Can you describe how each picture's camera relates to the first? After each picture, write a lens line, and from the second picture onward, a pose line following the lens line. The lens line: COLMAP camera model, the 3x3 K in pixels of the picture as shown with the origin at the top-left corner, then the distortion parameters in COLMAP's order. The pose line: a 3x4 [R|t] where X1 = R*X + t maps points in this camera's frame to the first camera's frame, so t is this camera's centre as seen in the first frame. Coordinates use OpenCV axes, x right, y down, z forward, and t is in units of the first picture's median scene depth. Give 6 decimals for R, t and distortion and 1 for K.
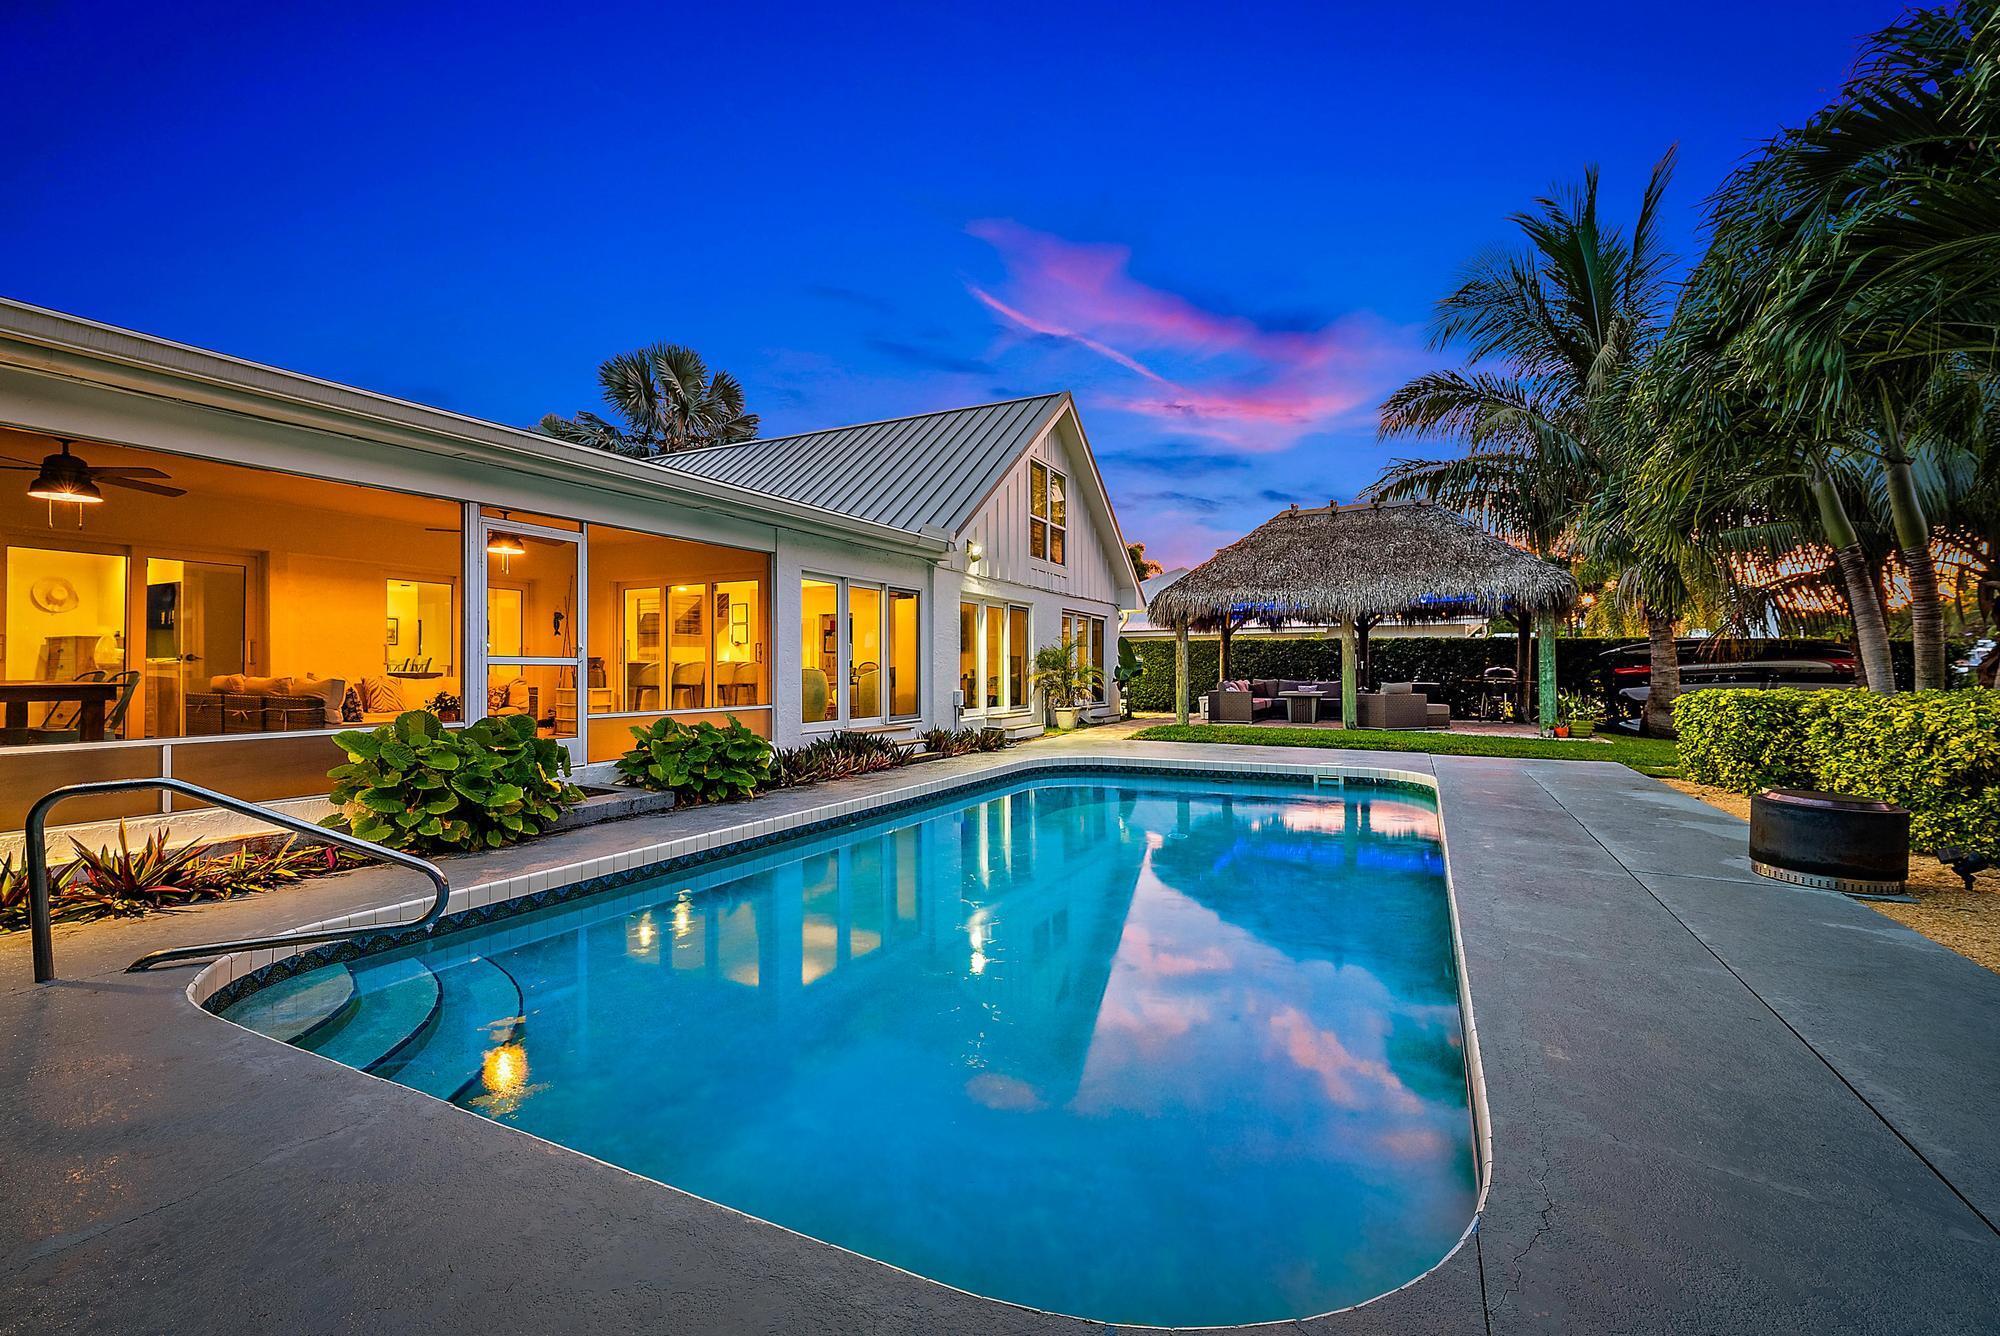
lens RADIAL K [[858.1, 0, 1000.0], [0, 858.1, 668.0], [0, 0, 1]] dist [0.002331, 0.000063]
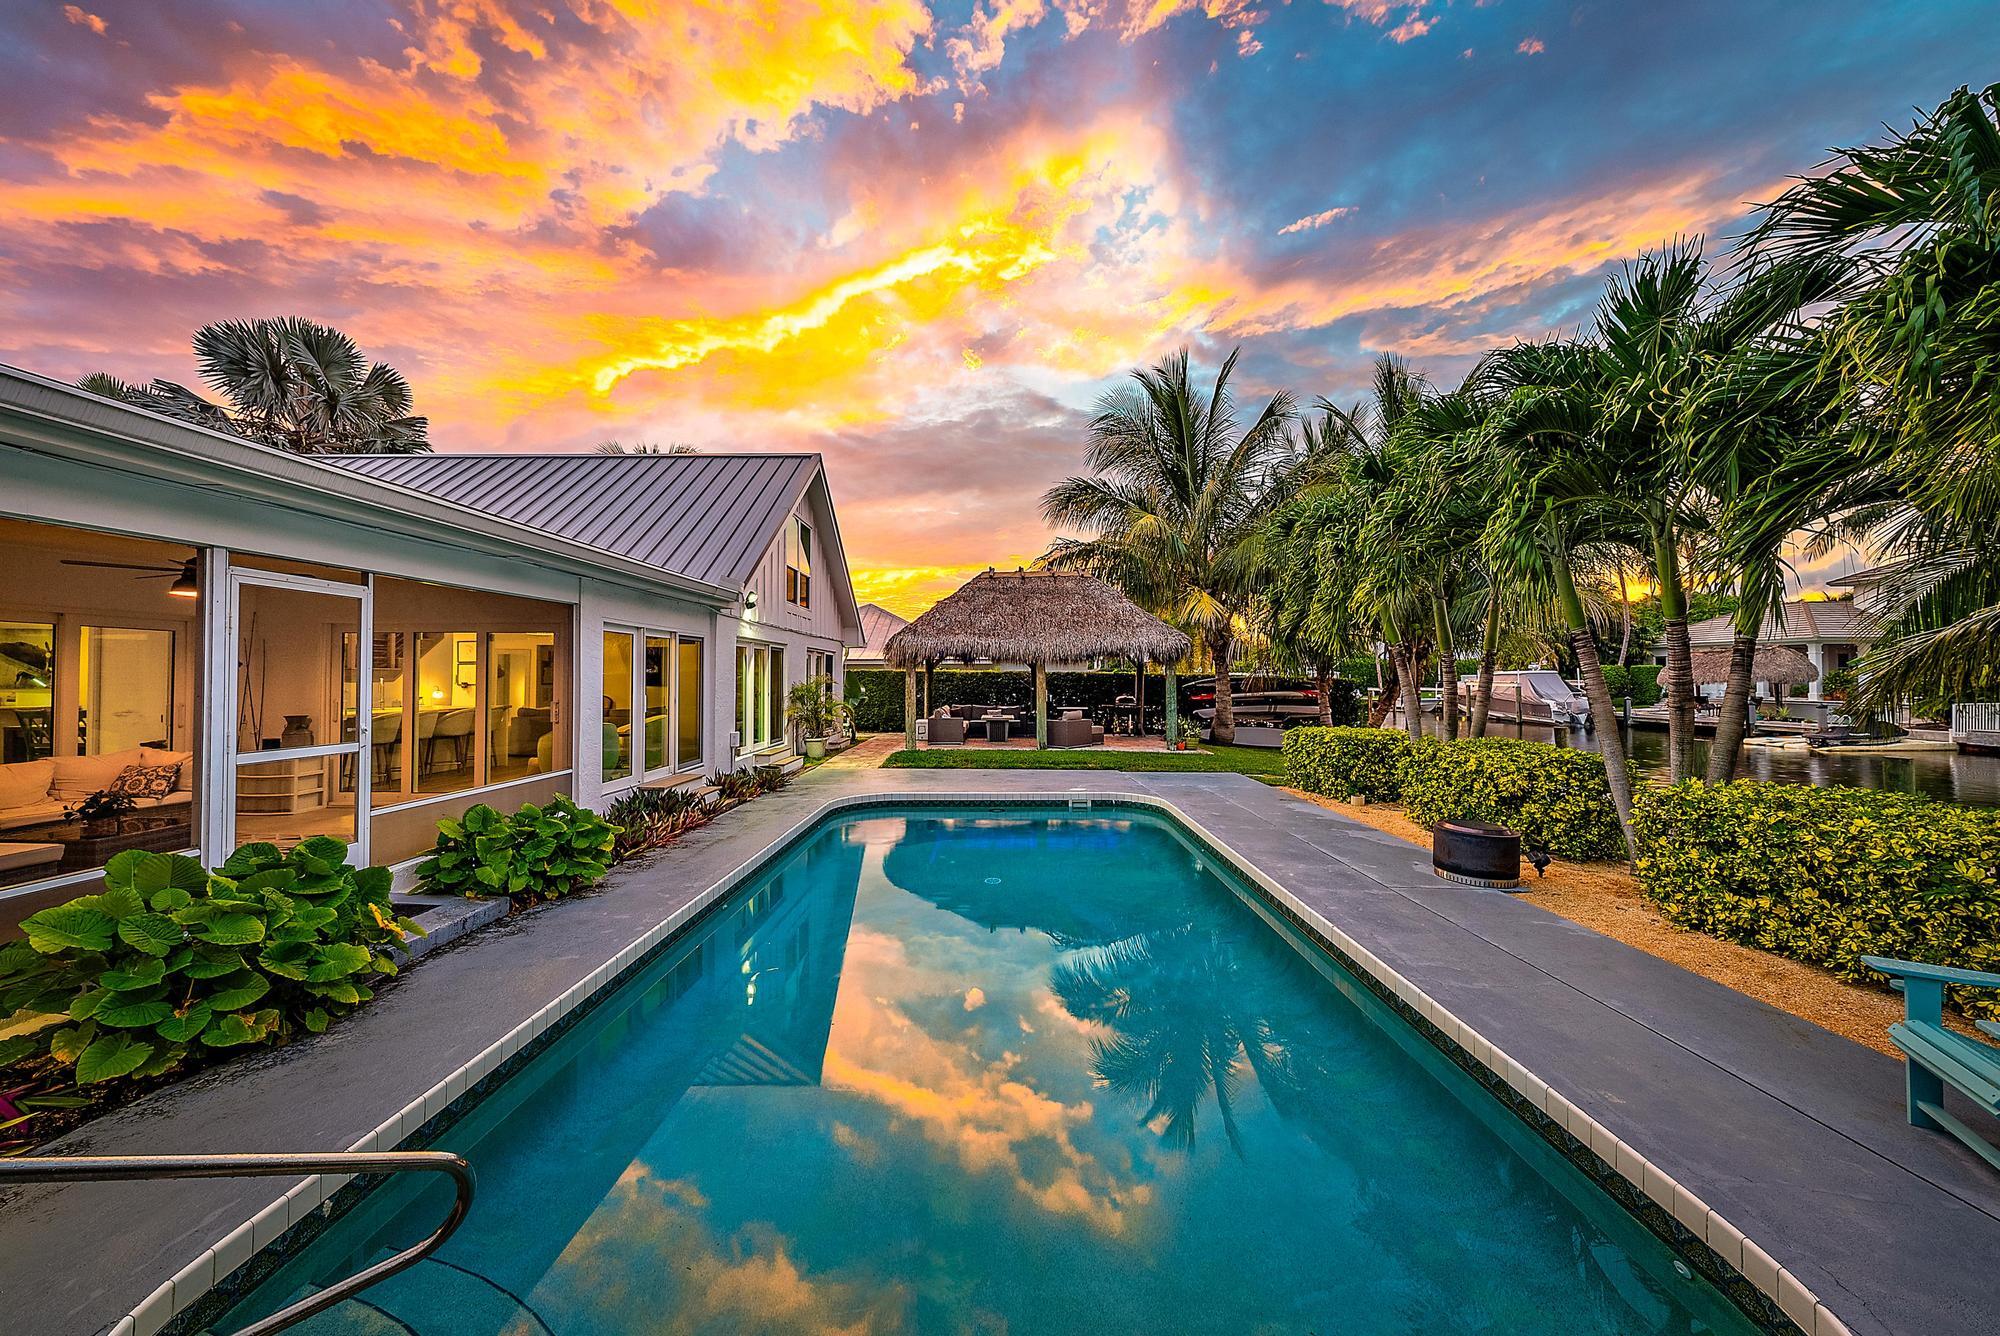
lens RADIAL K [[716.6, 0, 1000.0], [0, 716.6, 668.0], [0, 0, 1]] dist [-0.000429, -0.000222]
pose [[0.895961, 0.007357, 0.444072, -0.176434], [-0.003633, 0.999951, -0.009237, -0.053940], [-0.444118, 0.006663, 0.895944, 0.094471]]
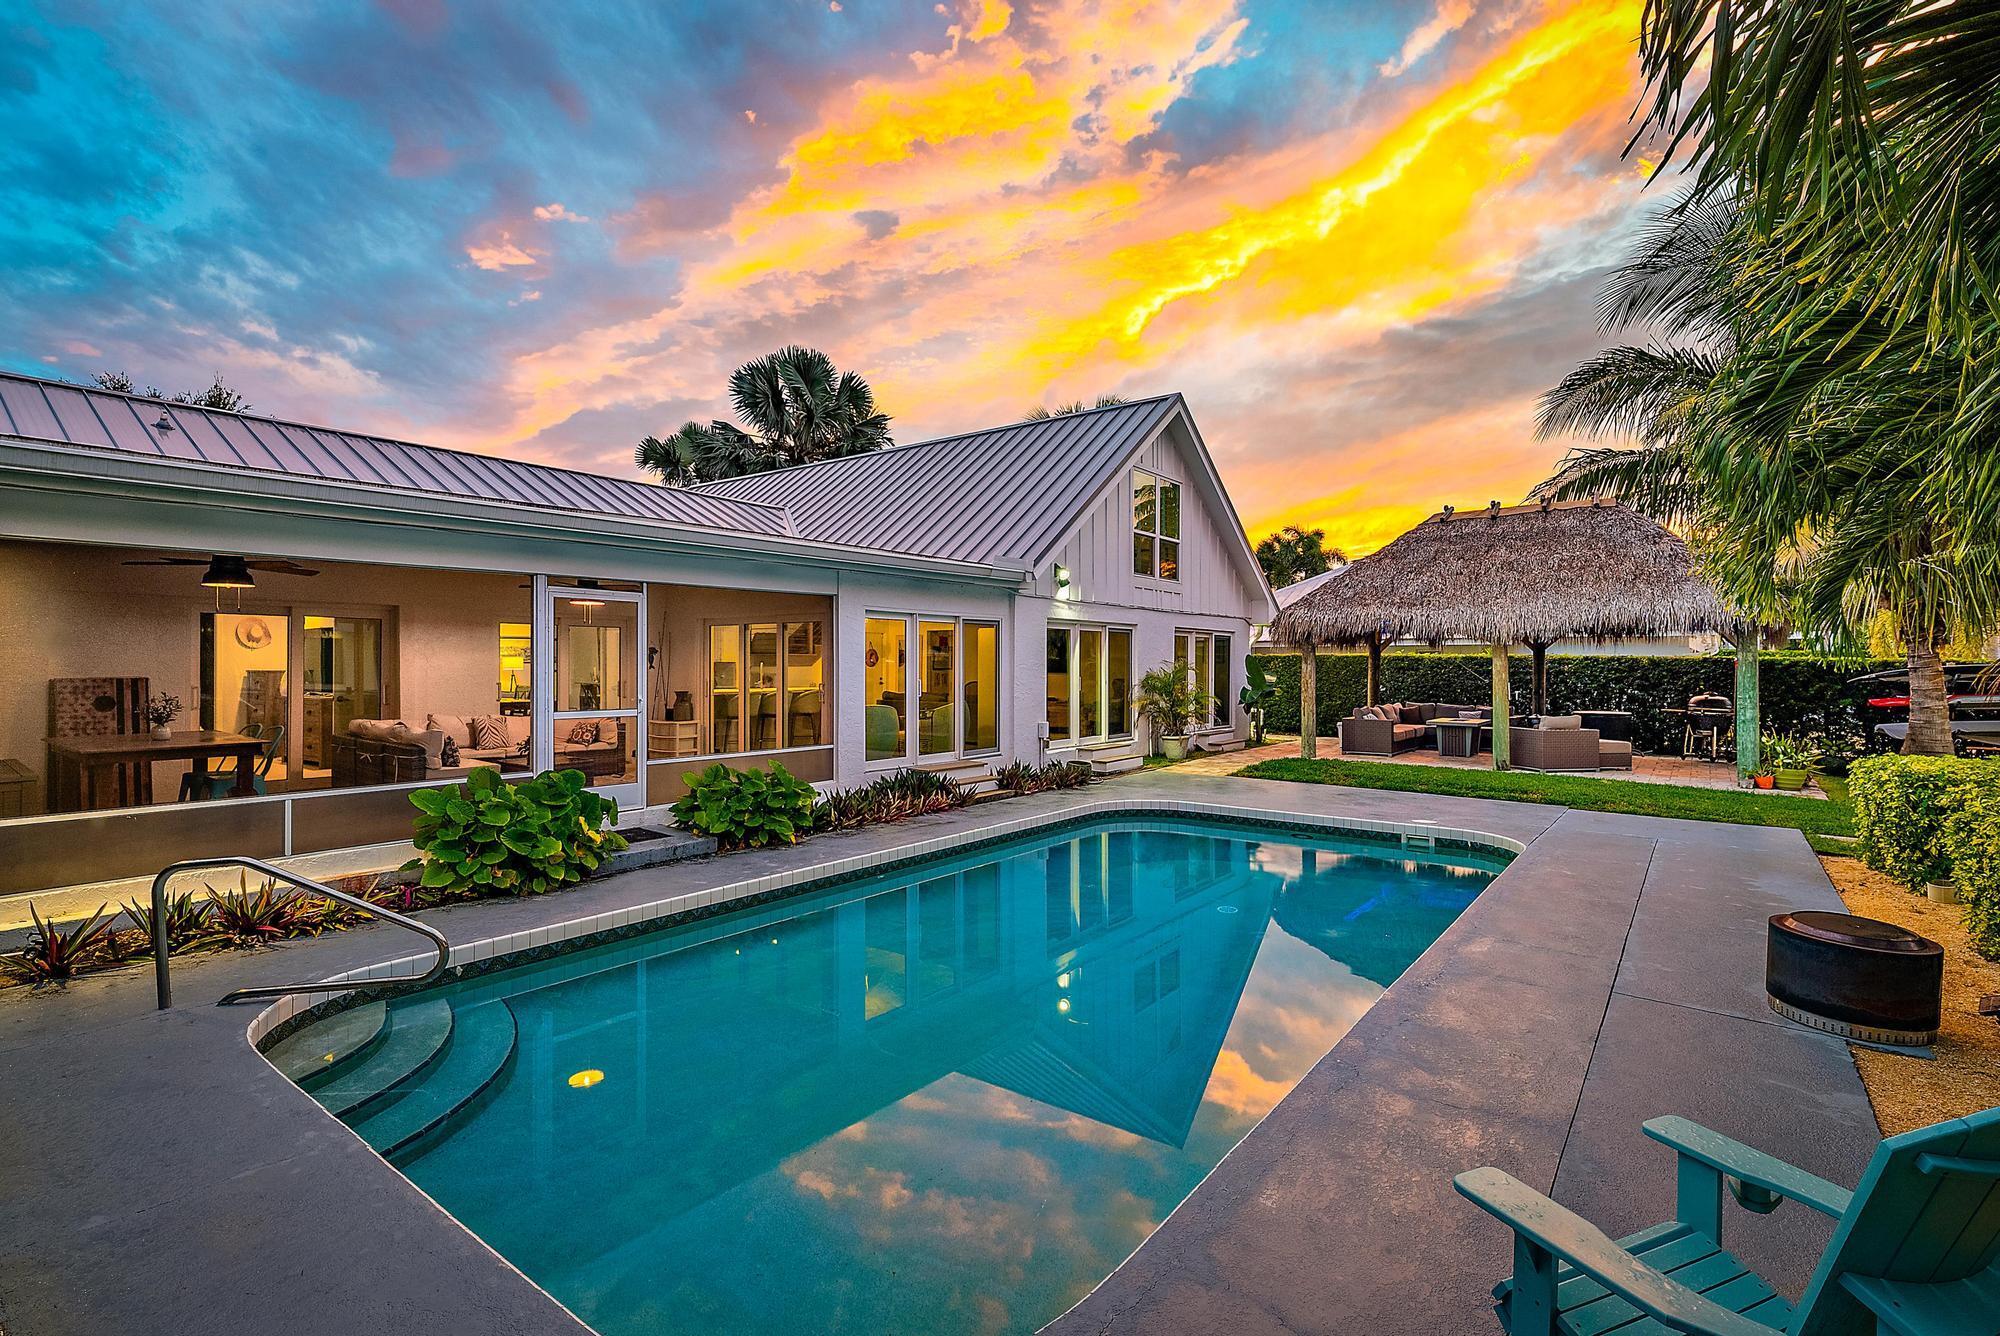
lens RADIAL K [[939.5, 0, 1000.0], [0, 939.5, 668.0], [0, 0, 1]] dist [-0.000498, 0.000259]
pose [[0.981443, 0.006302, -0.191649, 0.126058], [-0.004488, 0.999941, 0.009894, -0.053533], [0.191700, -0.008851, 0.981414, -0.049032]]
